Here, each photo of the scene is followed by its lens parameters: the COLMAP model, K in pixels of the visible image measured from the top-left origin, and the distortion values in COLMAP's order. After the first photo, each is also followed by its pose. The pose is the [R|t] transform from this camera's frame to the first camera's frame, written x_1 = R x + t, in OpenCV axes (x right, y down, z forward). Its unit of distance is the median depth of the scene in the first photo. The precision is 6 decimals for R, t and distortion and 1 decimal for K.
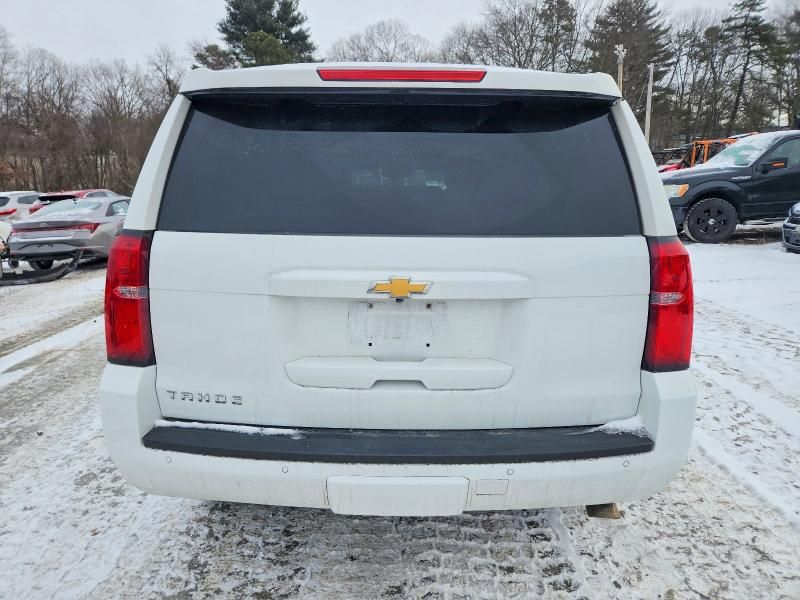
lens RADIAL K [[615.0, 0, 402.6], [0, 615.0, 299.8], [0, 0, 1]] dist [0.005269, 0.008694]
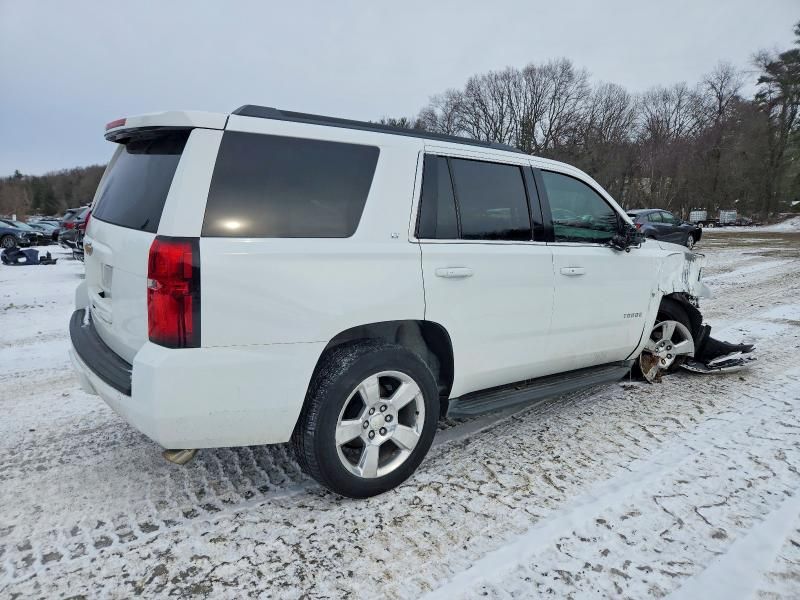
lens RADIAL K [[620.3, 0, 400.0], [0, 620.3, 300.0], [0, 0, 1]] dist [0.007956, 0.013355]
pose [[0.510790, 0.161986, -0.844307, 1.338044], [-0.186470, 0.979584, 0.075130, -0.138221], [0.839240, 0.119062, 0.530567, 0.547733]]
